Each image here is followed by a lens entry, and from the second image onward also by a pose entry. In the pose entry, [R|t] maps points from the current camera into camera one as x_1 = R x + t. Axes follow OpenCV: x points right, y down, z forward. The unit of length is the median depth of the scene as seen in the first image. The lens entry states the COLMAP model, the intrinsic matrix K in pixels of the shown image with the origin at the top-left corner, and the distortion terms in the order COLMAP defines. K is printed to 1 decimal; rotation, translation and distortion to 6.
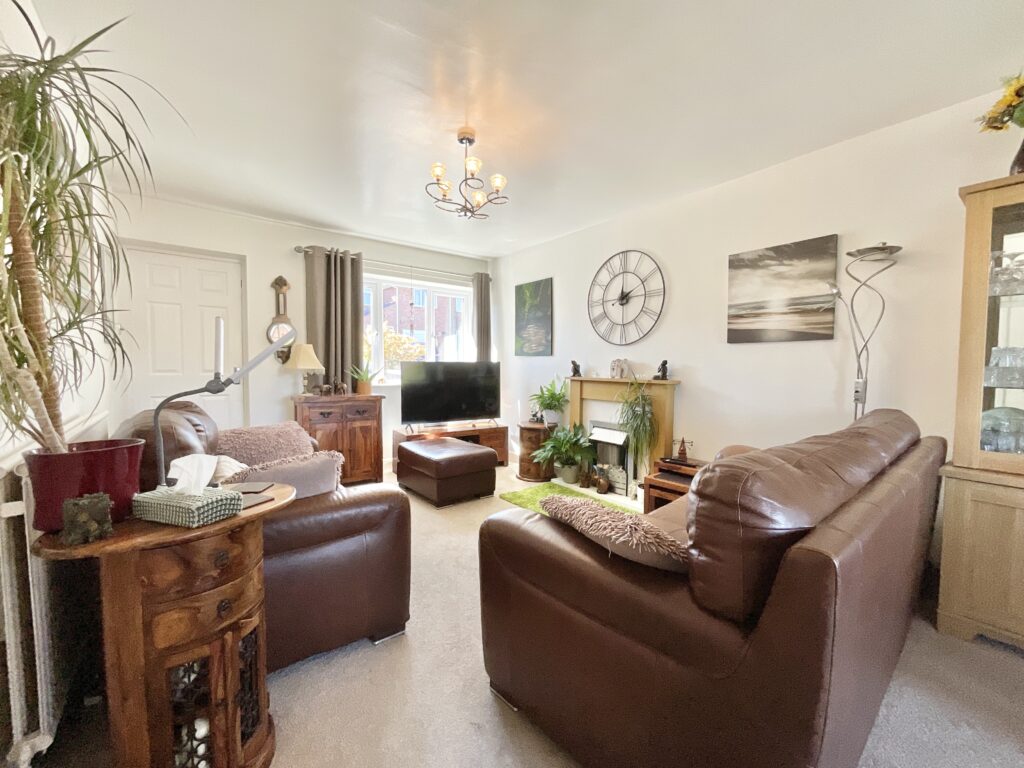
lens RADIAL K [[416.5, 0, 510.7], [0, 416.5, 383.1], [0, 0, 1]] dist [-0.000688, 0.000367]
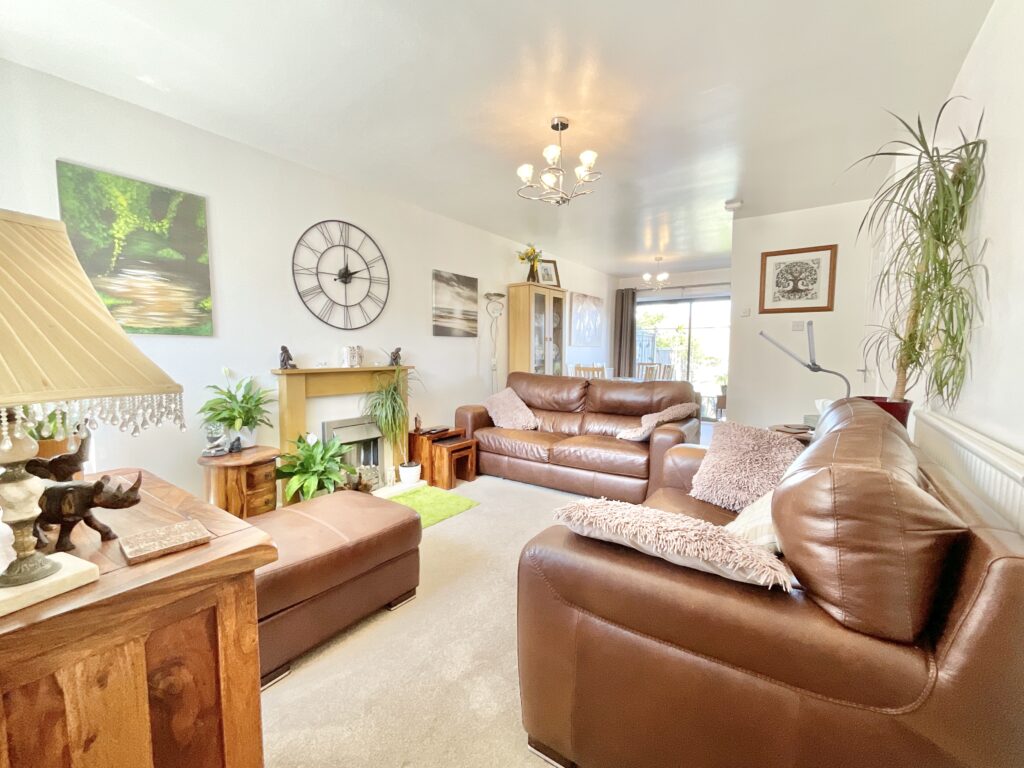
lens RADIAL K [[416.5, 0, 510.7], [0, 416.5, 383.1], [0, 0, 1]] dist [-0.000688, 0.000367]
pose [[-0.268283, -0.069912, 0.960800, -0.708703], [0.048342, 0.995130, 0.085909, -0.039074], [-0.962127, 0.069495, -0.263596, 0.949625]]
